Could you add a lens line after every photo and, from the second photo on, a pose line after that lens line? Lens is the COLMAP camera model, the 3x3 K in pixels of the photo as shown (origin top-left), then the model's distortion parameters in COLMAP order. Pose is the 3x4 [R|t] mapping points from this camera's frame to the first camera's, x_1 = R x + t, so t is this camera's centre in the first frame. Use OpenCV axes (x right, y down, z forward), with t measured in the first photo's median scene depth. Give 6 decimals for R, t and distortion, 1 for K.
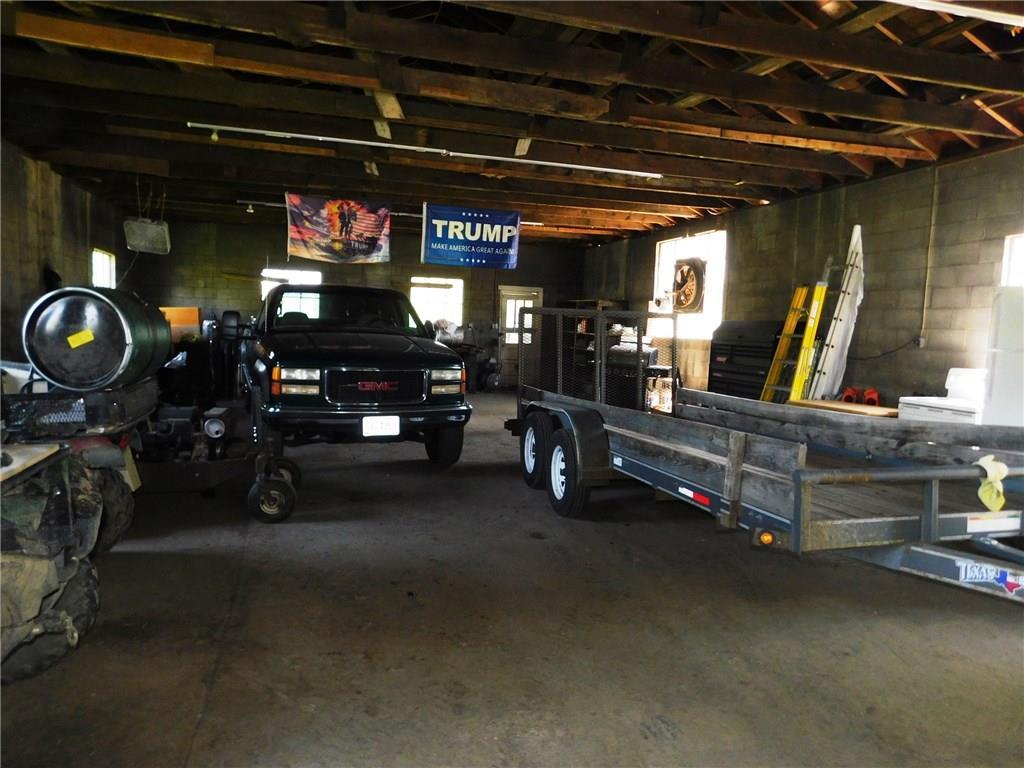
lens RADIAL K [[687.7, 0, 512.0], [0, 687.7, 384.0], [0, 0, 1]] dist [-0.071364, 0.056169]
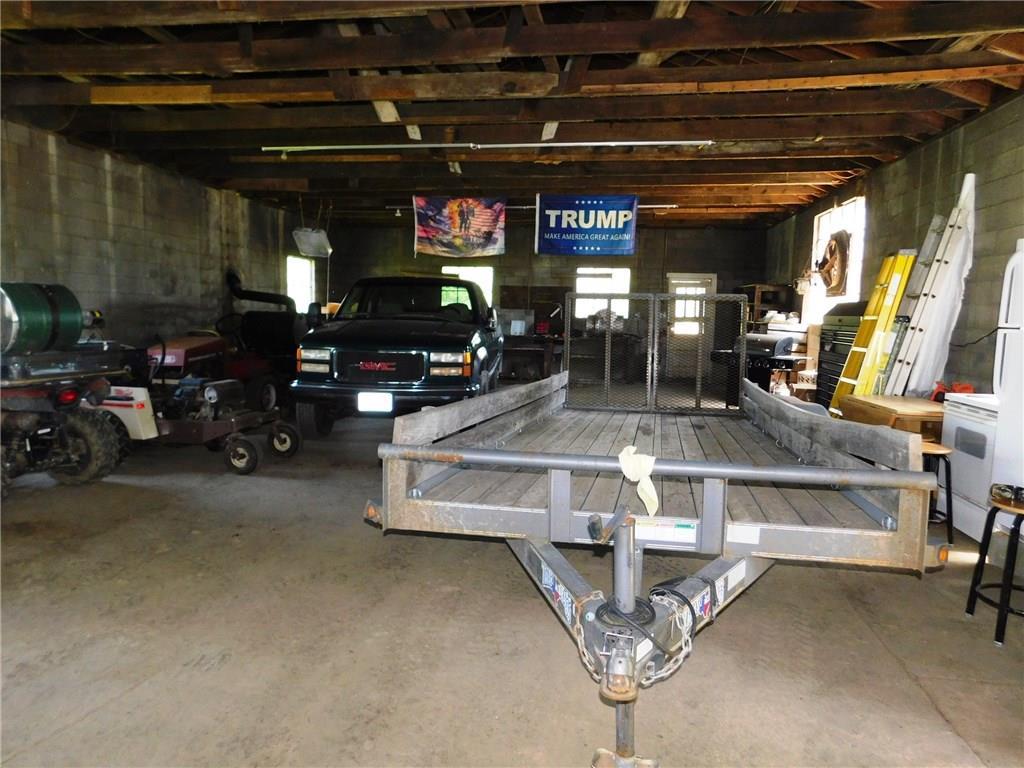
lens RADIAL K [[687.7, 0, 512.0], [0, 687.7, 384.0], [0, 0, 1]] dist [-0.071364, 0.056169]
pose [[0.900441, 0.027763, -0.434091, 0.345850], [-0.024923, 0.999615, 0.012233, 0.009410], [0.434263, -0.000196, 0.900786, 0.068729]]
